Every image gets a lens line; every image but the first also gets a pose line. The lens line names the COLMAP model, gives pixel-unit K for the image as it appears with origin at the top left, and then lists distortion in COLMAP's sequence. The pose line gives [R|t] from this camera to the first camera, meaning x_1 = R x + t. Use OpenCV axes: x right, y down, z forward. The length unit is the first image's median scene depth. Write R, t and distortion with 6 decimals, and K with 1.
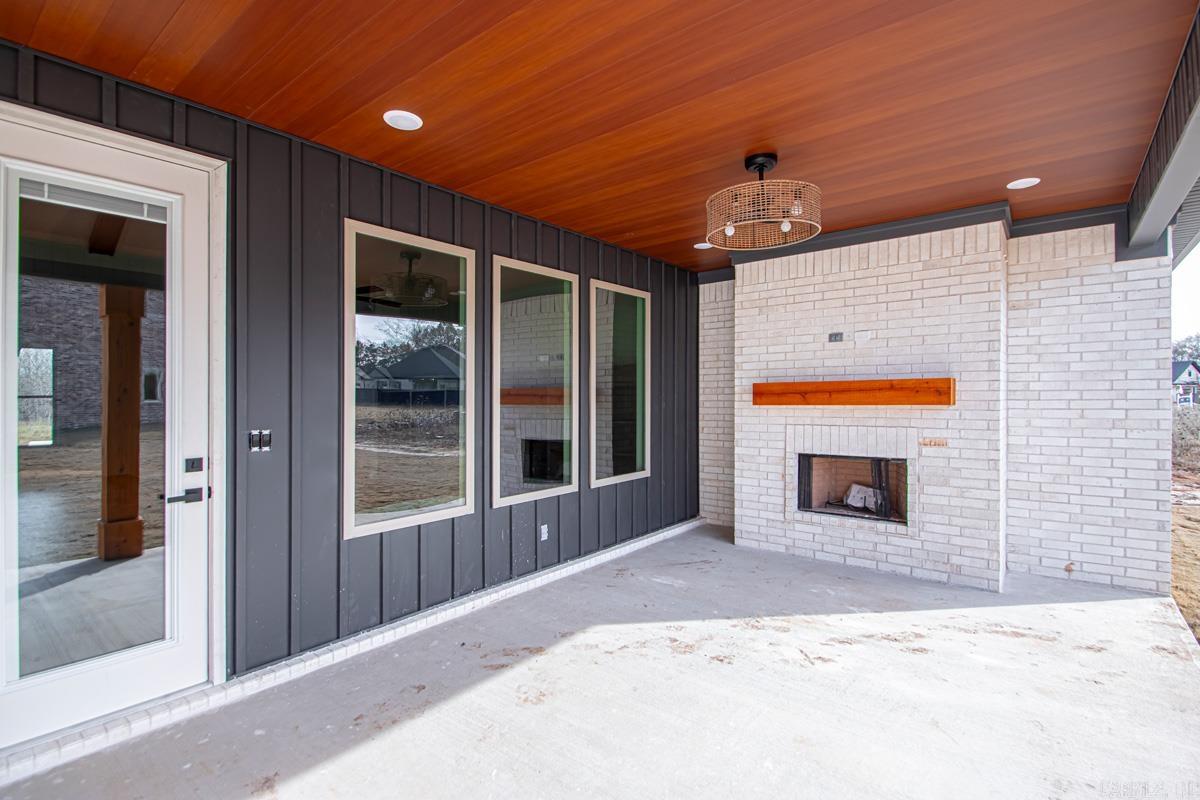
lens RADIAL K [[563.8, 0, 572.0], [0, 563.8, 401.9], [0, 0, 1]] dist [0.015191, -0.004506]
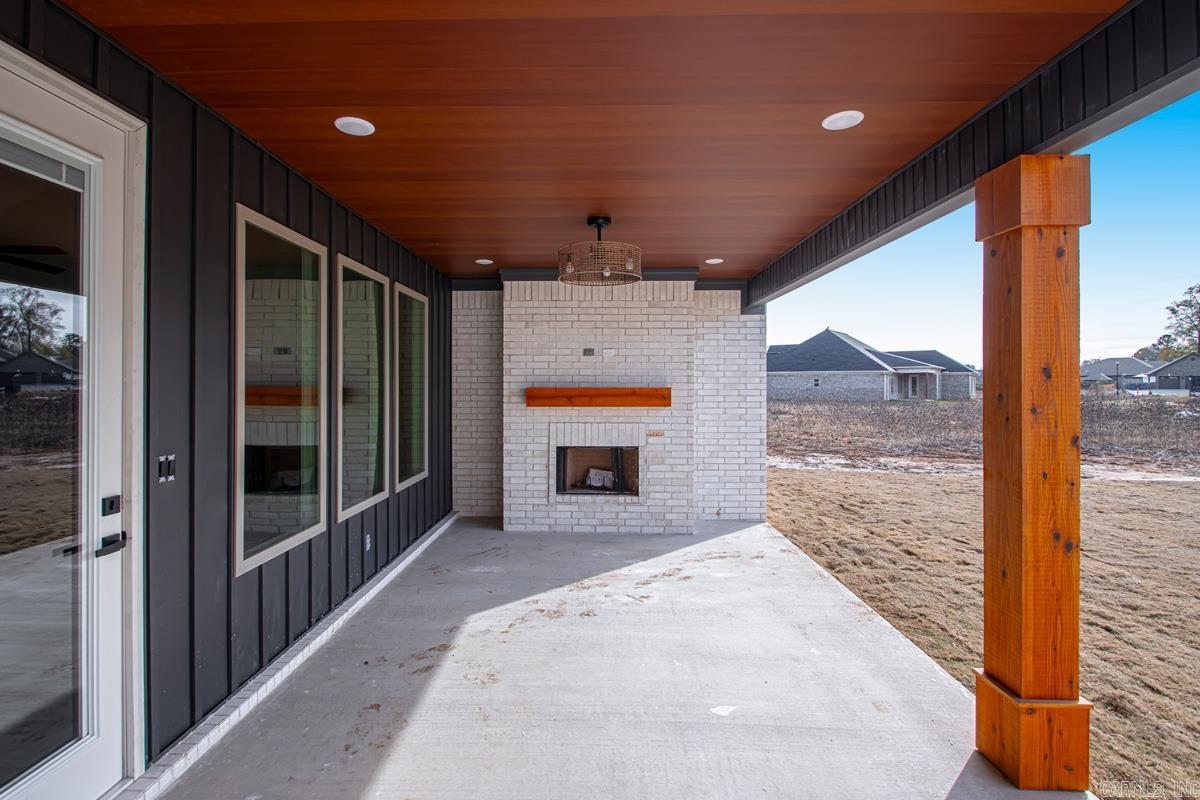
lens RADIAL K [[563.8, 0, 607.5], [0, 563.8, 393.9], [0, 0, 1]] dist [0.015191, -0.004506]
pose [[0.793358, 0.003980, 0.608742, -0.297355], [-0.002463, 0.999991, -0.003327, -0.020330], [-0.608750, 0.001140, 0.793361, -0.017406]]
